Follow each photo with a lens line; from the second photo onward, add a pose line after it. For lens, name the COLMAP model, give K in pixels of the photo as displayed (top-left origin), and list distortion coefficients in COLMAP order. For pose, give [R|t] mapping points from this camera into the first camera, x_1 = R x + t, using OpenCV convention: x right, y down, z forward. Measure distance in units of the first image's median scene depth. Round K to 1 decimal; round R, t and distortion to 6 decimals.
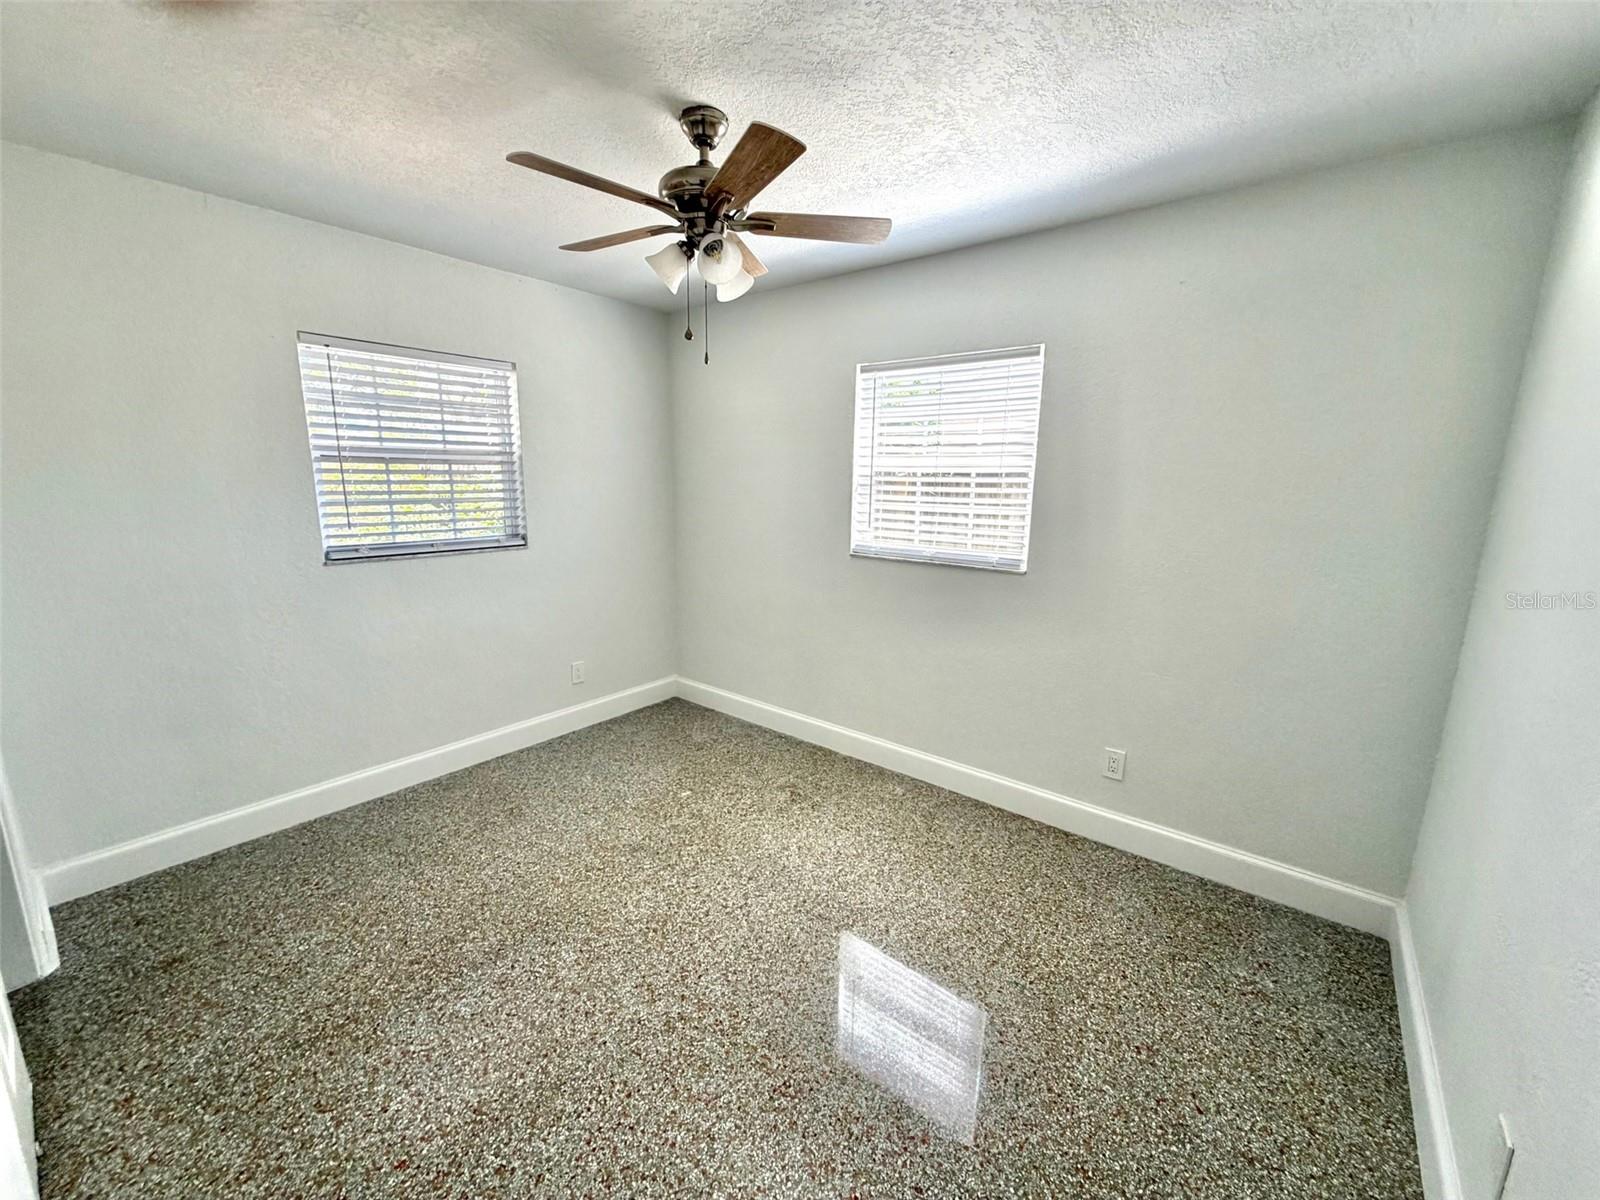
lens RADIAL K [[637.9, 0, 799.4], [0, 637.9, 597.5], [0, 0, 1]] dist [0.000345, -0.000348]
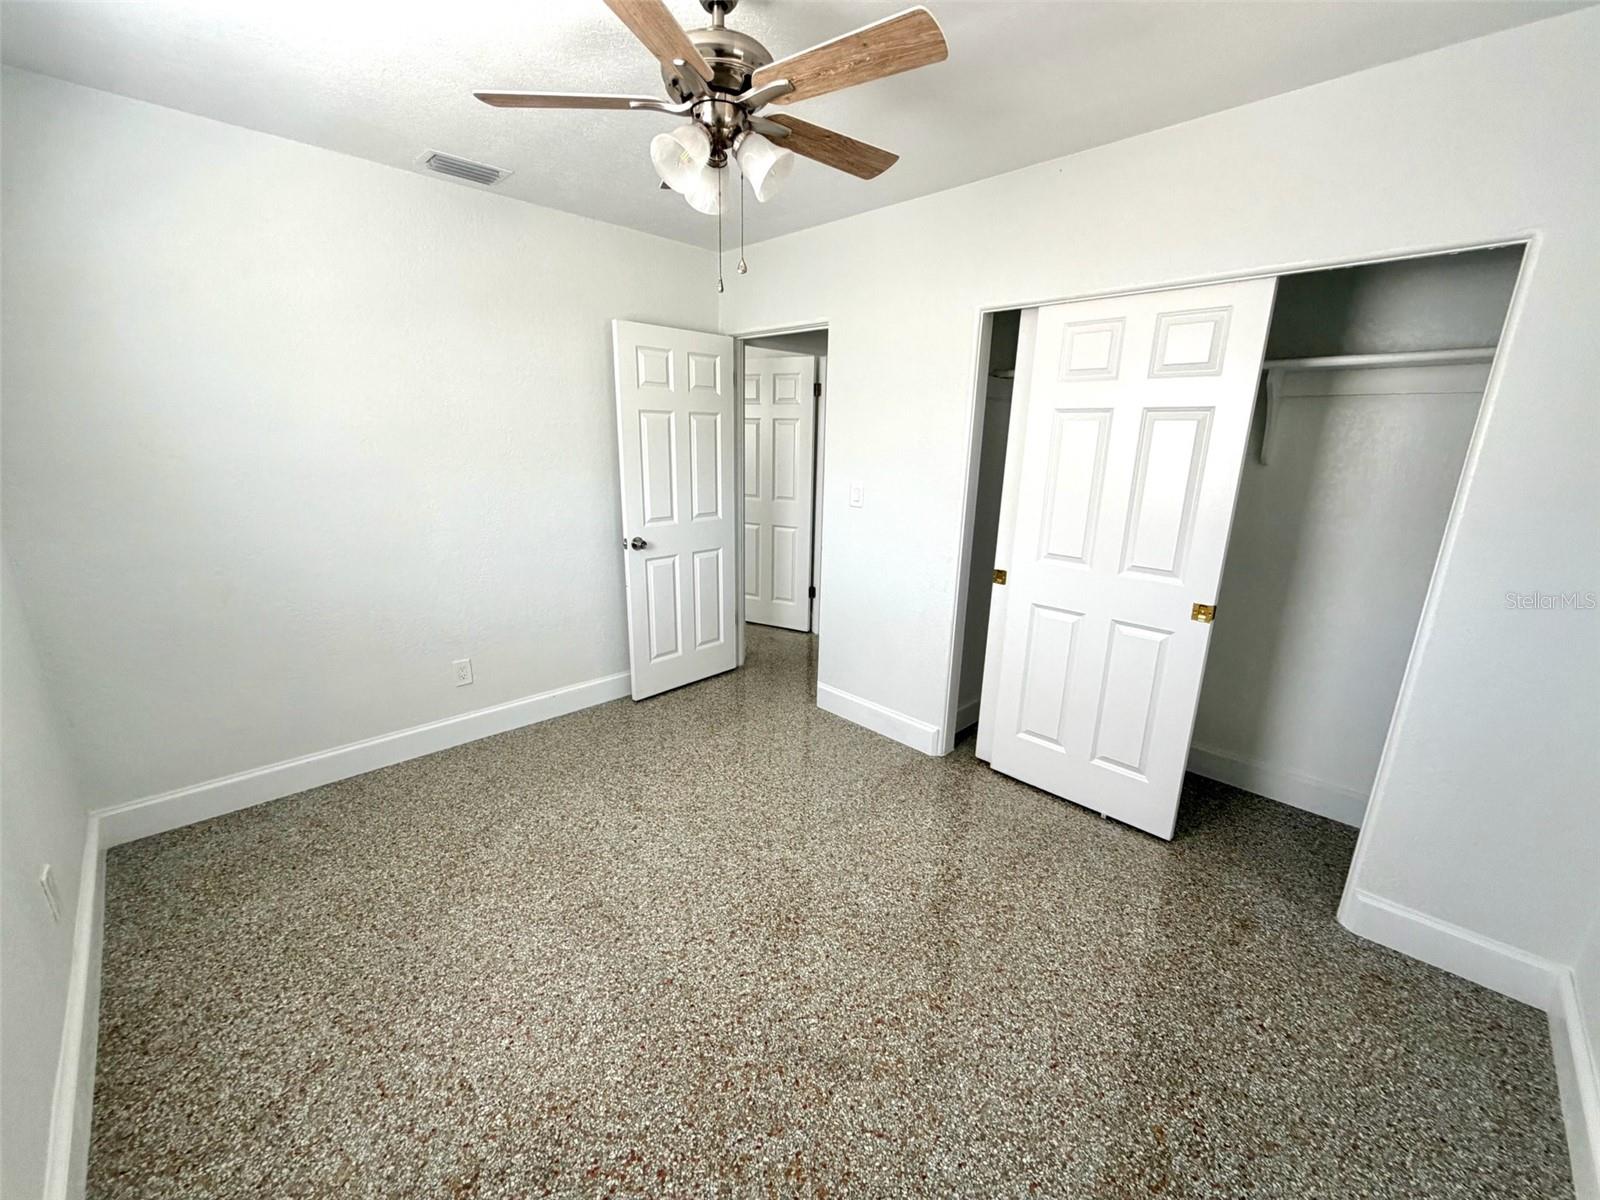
lens RADIAL K [[637.9, 0, 797.7], [0, 637.9, 593.1], [0, 0, 1]] dist [0.000345, -0.000348]
pose [[-0.993169, -0.060339, 0.099877, -0.307412], [-0.012003, 0.904214, 0.426912, -0.323373], [-0.116069, 0.422797, -0.898761, 1.655031]]
